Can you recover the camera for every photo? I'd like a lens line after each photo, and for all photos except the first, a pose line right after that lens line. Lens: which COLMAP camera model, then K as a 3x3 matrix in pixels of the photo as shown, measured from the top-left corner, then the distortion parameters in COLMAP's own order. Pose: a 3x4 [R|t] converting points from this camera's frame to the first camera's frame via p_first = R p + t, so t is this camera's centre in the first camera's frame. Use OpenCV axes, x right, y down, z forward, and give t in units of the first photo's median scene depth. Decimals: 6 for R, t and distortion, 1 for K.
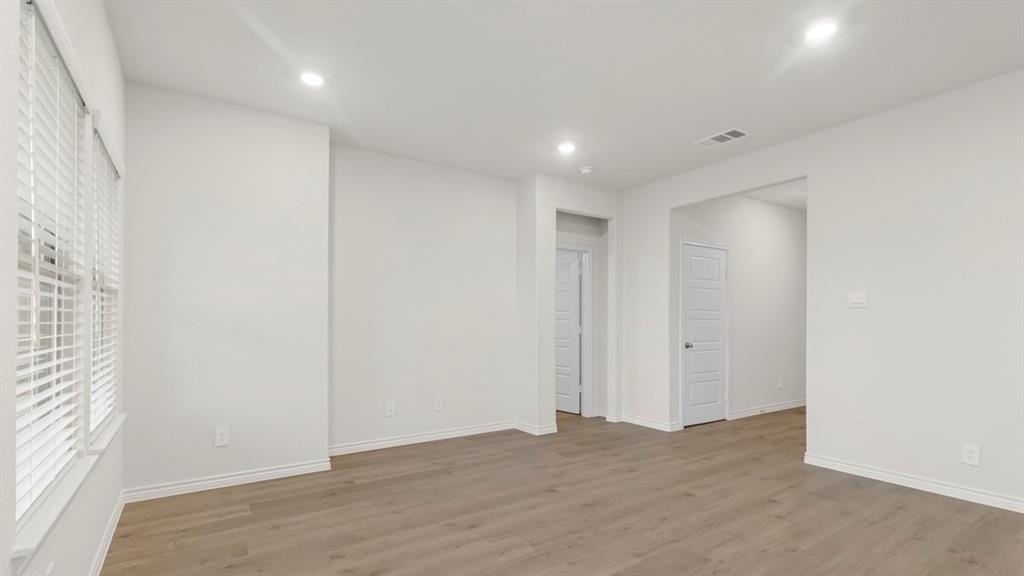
lens RADIAL K [[479.0, 0, 507.4], [0, 479.0, 321.0], [0, 0, 1]] dist [0.001955, 0.000606]
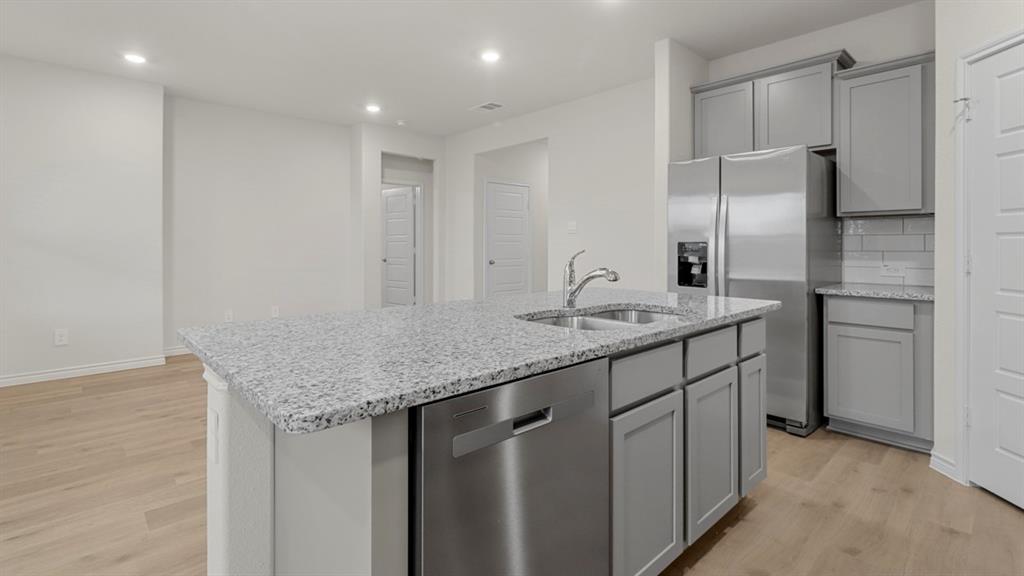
lens RADIAL K [[480.2, 0, 509.4], [0, 480.2, 244.4], [0, 0, 1]] dist [0.001872, 0.000416]
pose [[0.987047, -0.001604, 0.160422, 0.239967], [0.001274, 0.999997, 0.002159, 0.000807], [-0.160425, -0.001927, 0.987046, -0.282566]]
